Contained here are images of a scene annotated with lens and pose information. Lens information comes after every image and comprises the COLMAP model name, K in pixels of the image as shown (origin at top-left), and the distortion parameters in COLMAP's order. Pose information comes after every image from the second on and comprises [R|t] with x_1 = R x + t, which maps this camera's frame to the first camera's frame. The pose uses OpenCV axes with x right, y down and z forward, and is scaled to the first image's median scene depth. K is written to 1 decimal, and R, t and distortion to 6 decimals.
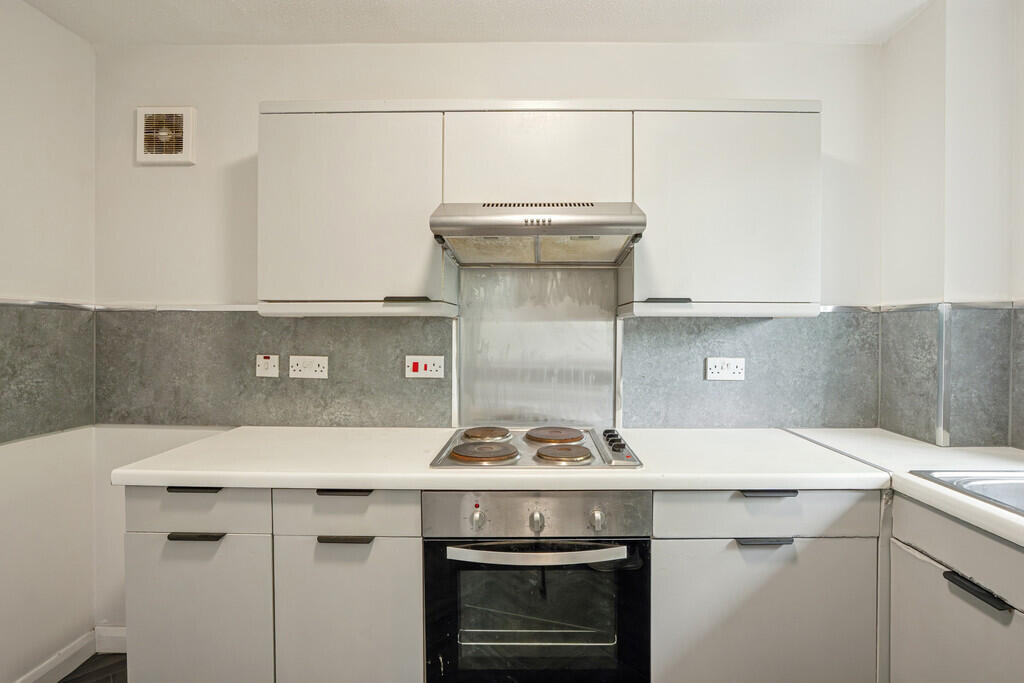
lens RADIAL K [[500.3, 0, 512.0], [0, 500.3, 341.5], [0, 0, 1]] dist [-0.023831, 0.000109]
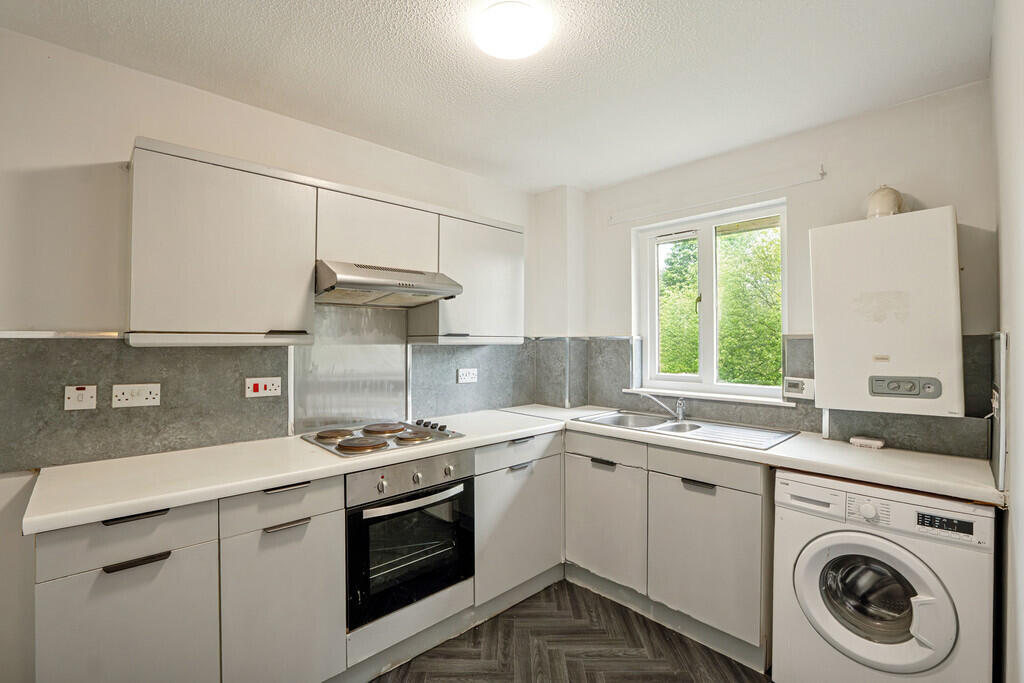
lens RADIAL K [[459.2, 0, 512.0], [0, 459.2, 341.5], [0, 0, 1]] dist [-0.015589, 0.000174]
pose [[0.719969, -0.000663, 0.694005, -0.498214], [0.016896, 0.999720, -0.016573, -0.027911], [-0.693800, 0.023658, 0.719779, -0.167202]]
